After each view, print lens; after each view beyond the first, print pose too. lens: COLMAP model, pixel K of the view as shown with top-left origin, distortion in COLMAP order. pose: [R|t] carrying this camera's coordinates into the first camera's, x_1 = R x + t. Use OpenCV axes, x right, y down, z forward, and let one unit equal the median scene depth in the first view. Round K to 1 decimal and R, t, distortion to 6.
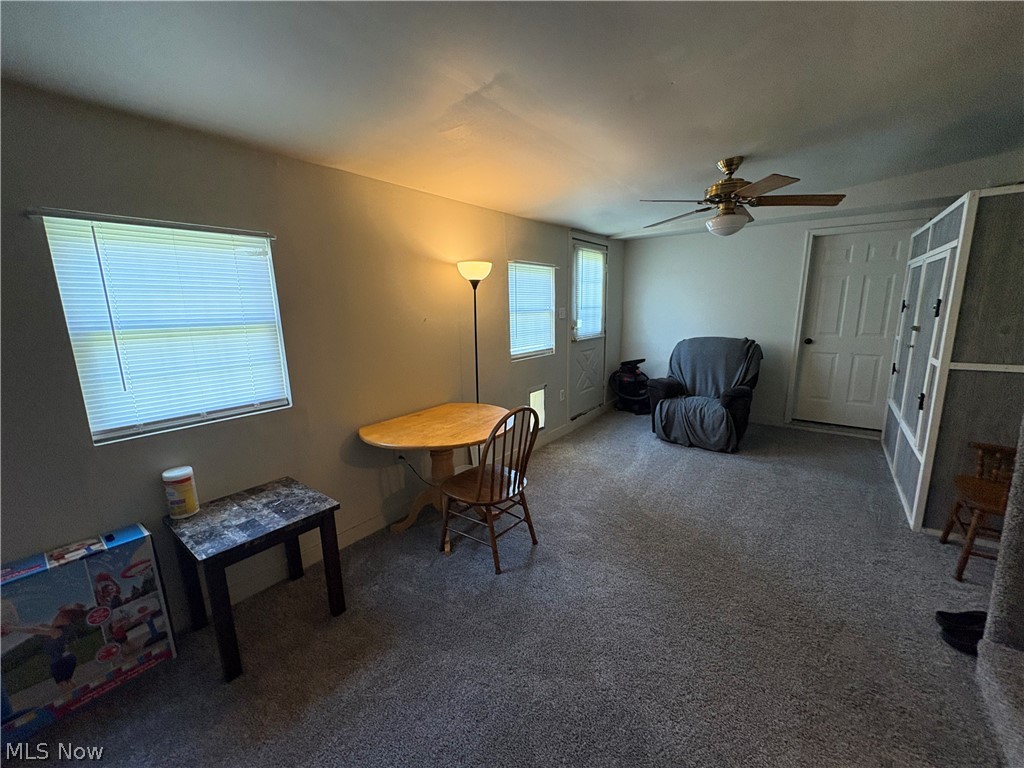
lens RADIAL K [[410.0, 0, 512.0], [0, 410.0, 384.0], [0, 0, 1]] dist [0.001880, 0.000329]
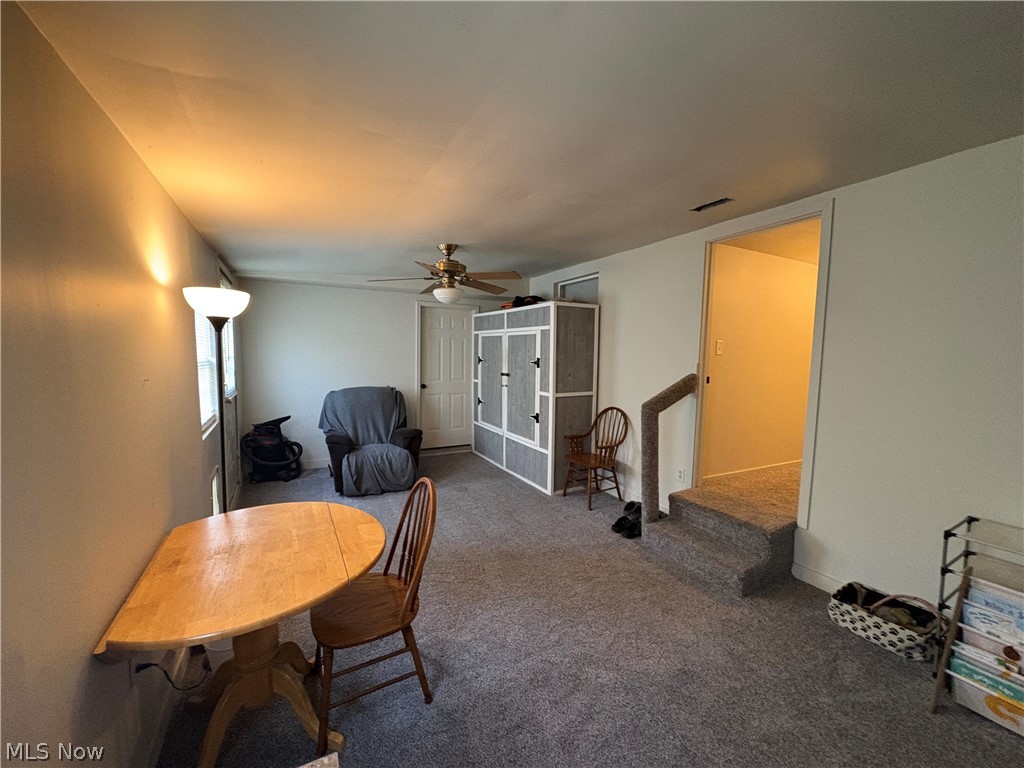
lens RADIAL K [[410.0, 0, 512.0], [0, 410.0, 384.0], [0, 0, 1]] dist [0.001880, 0.000329]
pose [[0.405631, -0.046546, 0.912851, -0.394687], [0.151262, 0.988351, -0.016819, -0.057260], [-0.901434, 0.144902, 0.407946, 0.276094]]
